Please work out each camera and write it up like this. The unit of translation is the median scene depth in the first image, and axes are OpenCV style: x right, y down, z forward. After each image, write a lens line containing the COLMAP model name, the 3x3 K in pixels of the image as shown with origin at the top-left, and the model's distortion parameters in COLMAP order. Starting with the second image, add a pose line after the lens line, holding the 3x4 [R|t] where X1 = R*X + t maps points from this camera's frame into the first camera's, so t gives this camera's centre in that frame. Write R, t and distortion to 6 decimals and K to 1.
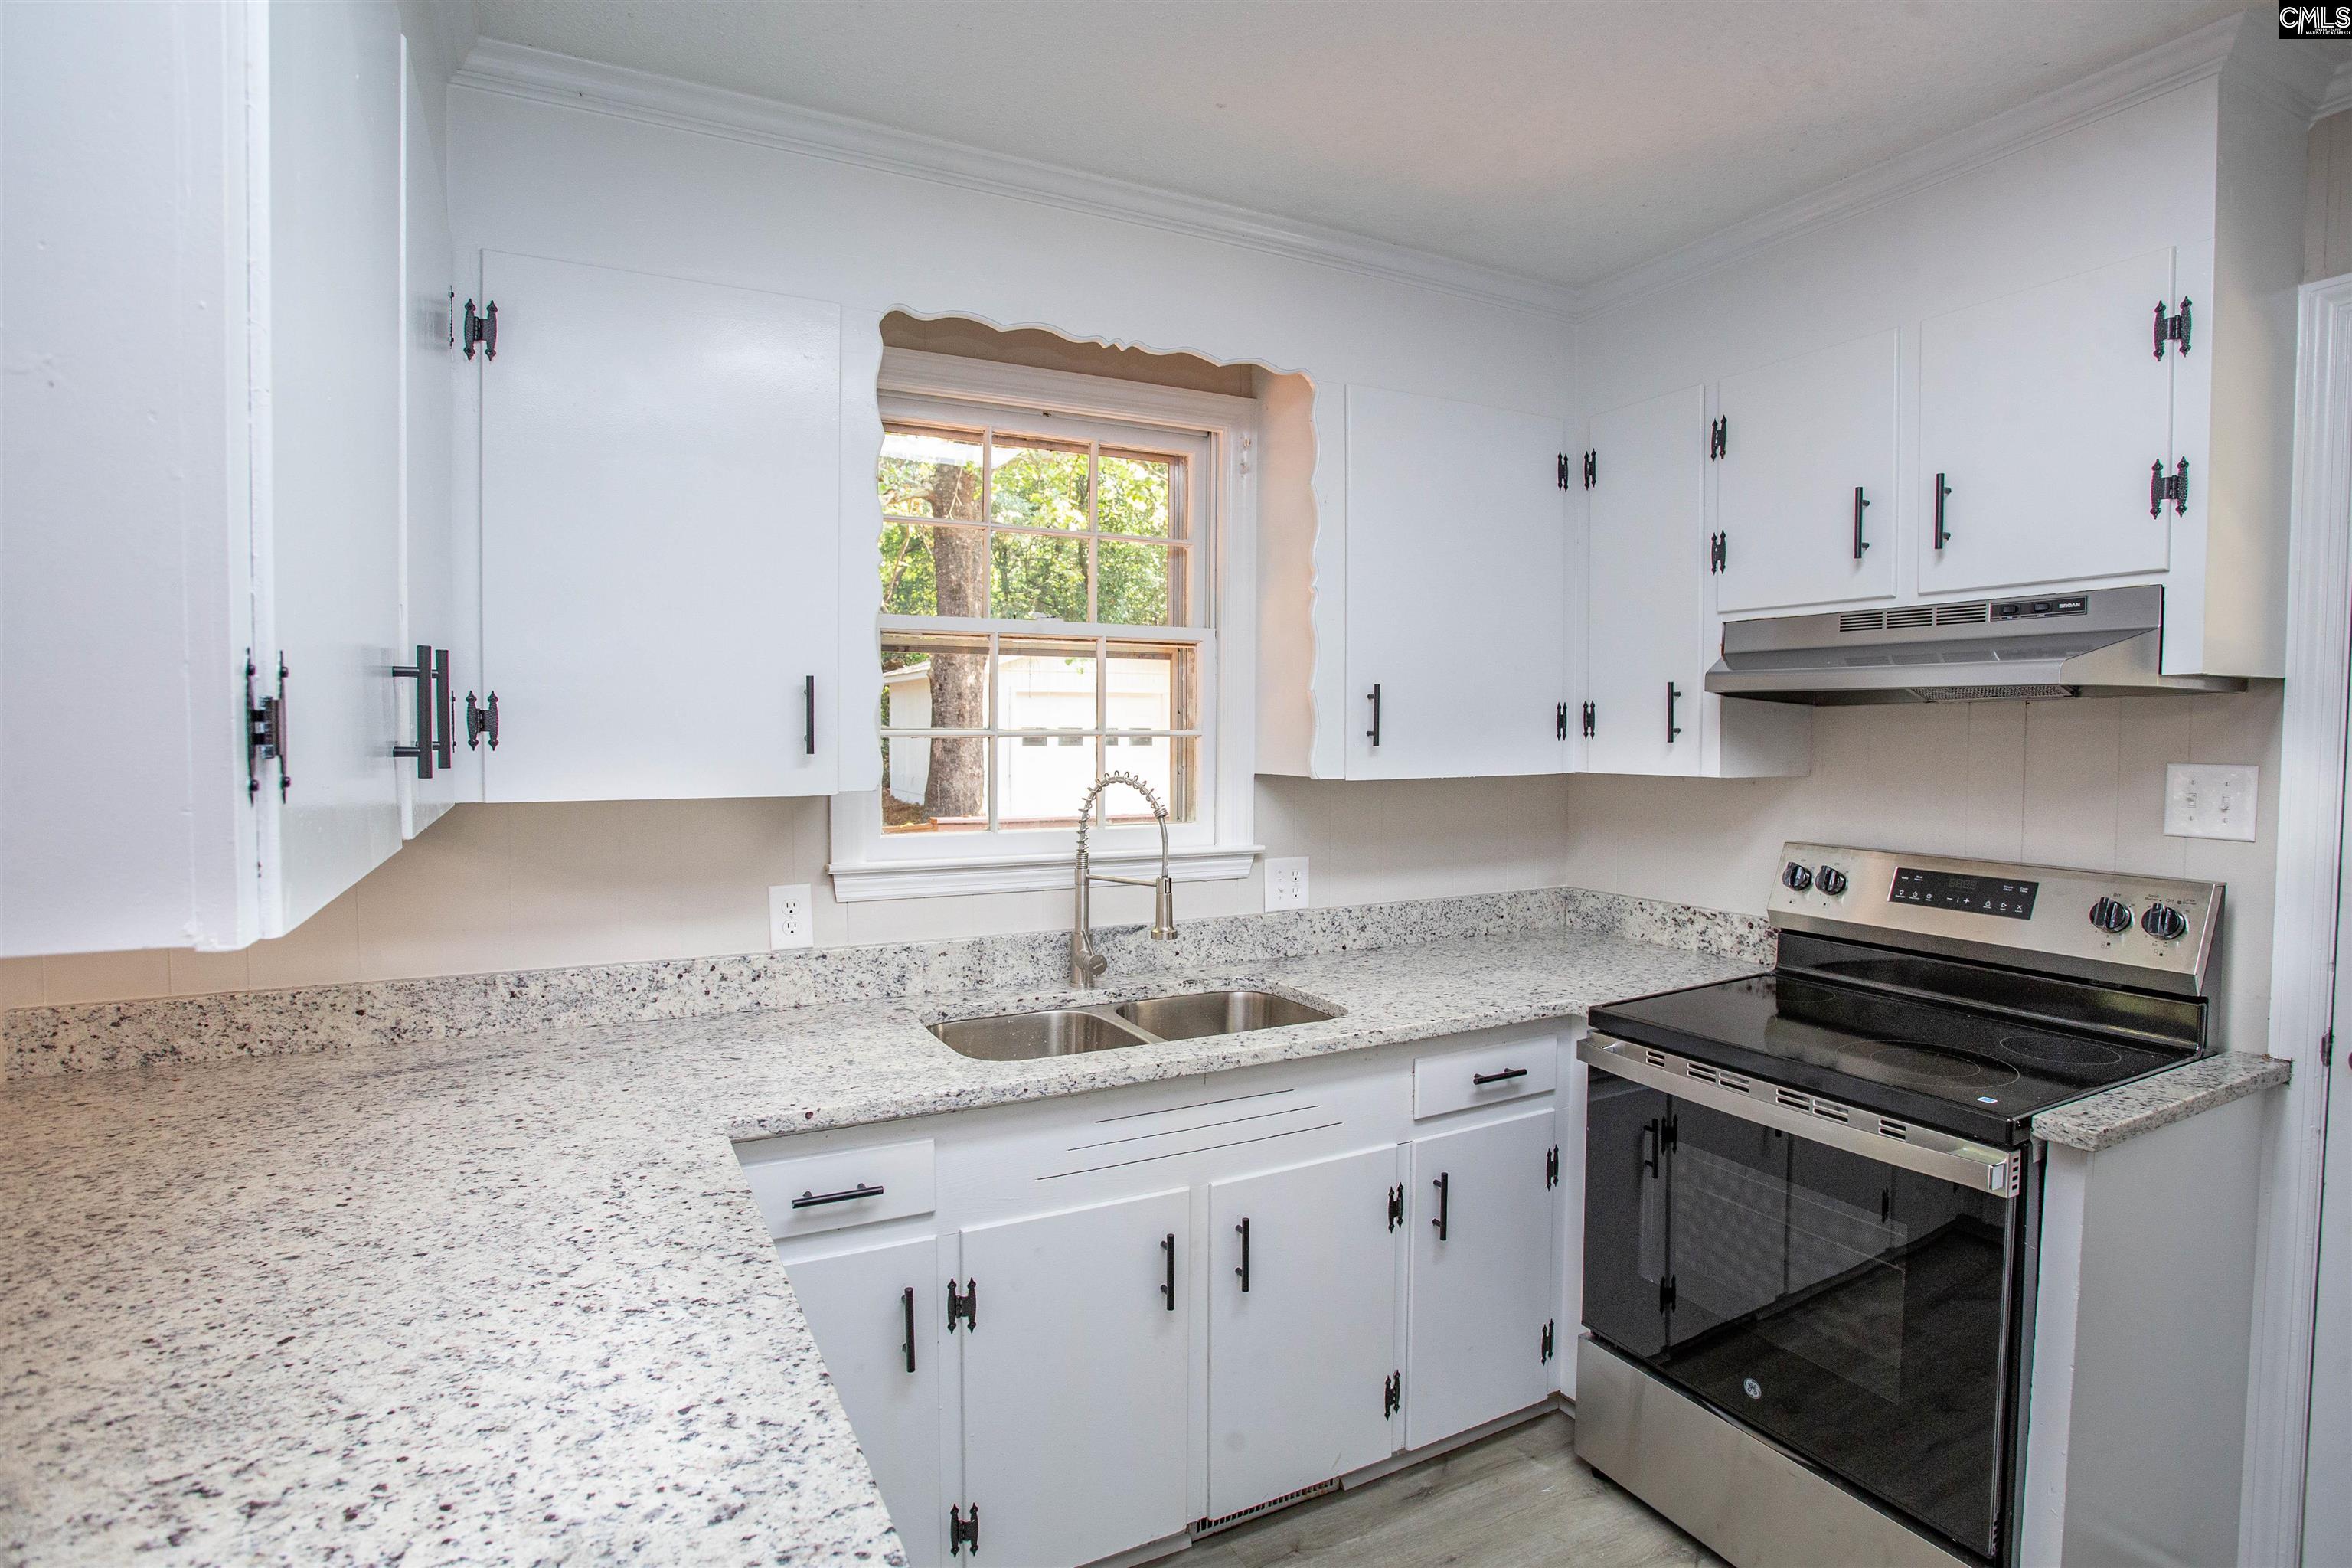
lens RADIAL K [[1180.9, 0, 1180.9], [0, 1180.9, 776.2], [0, 0, 1]] dist [-0.071366, 0.033479]
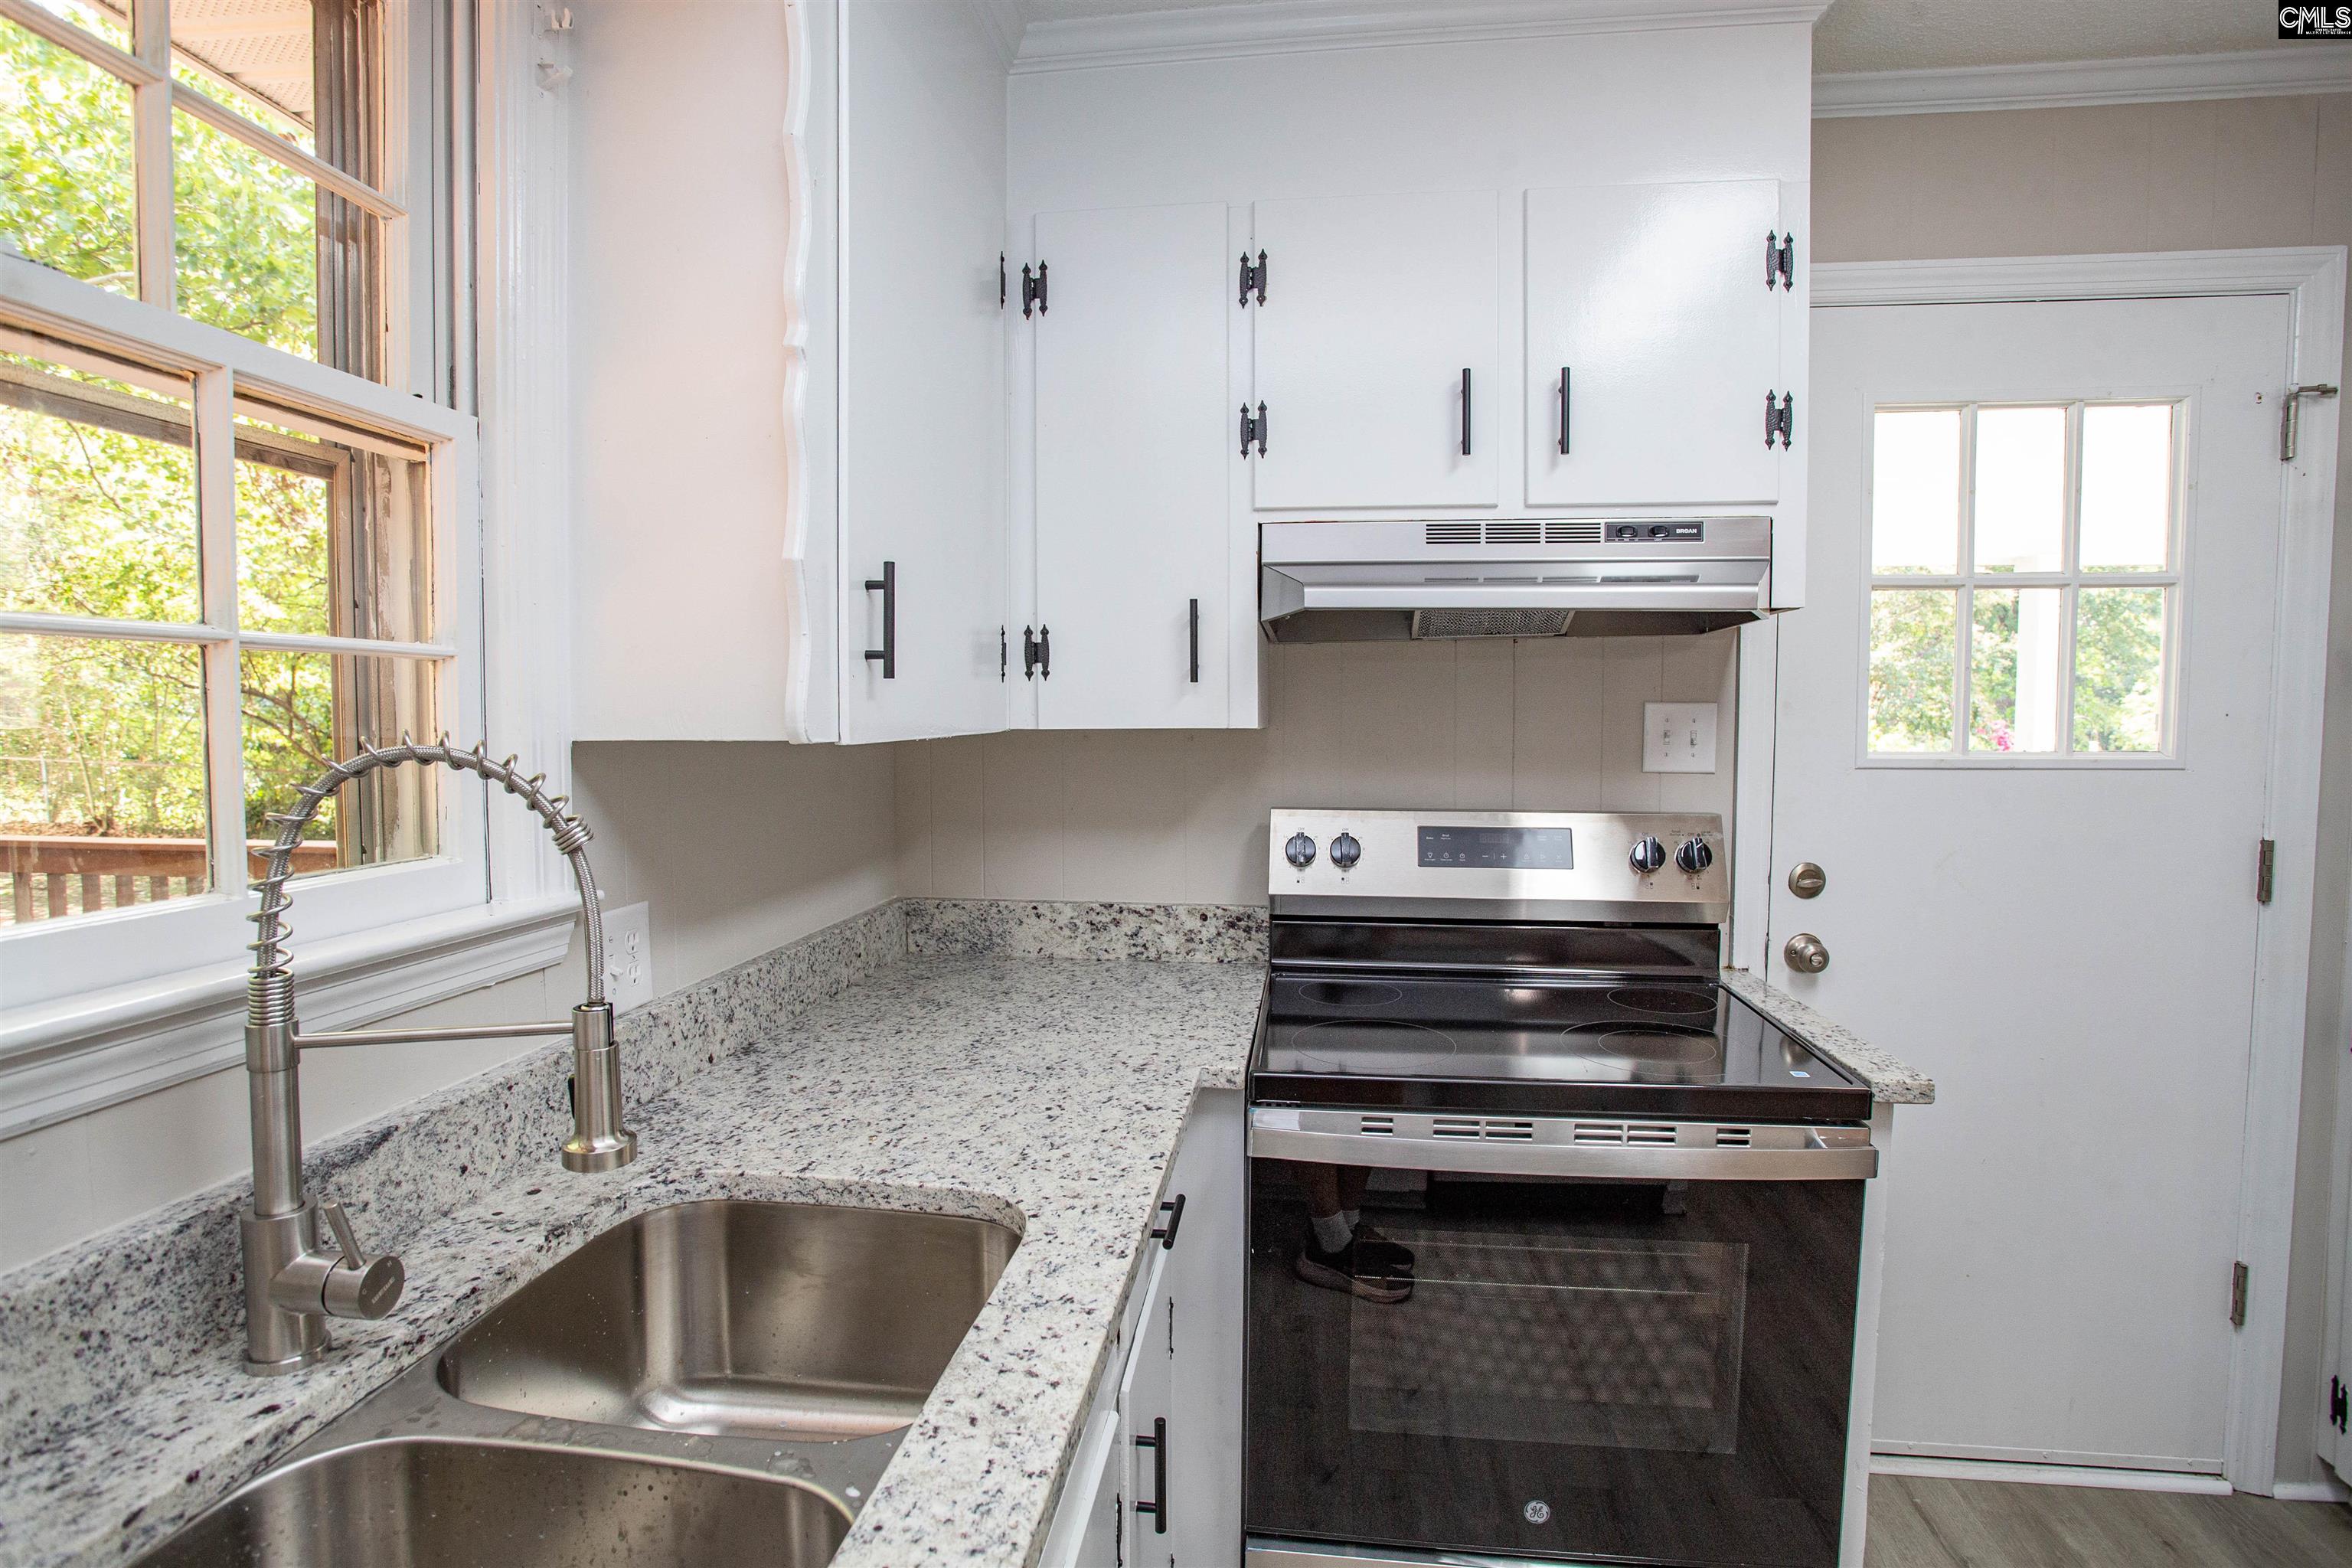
lens RADIAL K [[1182.2, 0, 1178.7], [0, 1182.2, 780.9], [0, 0, 1]] dist [-0.068050, 0.026594]
pose [[0.580340, -0.047361, 0.812996, -0.228587], [0.034394, 0.998842, 0.033636, 0.008834], [-0.813648, 0.008441, 0.581297, 0.696231]]
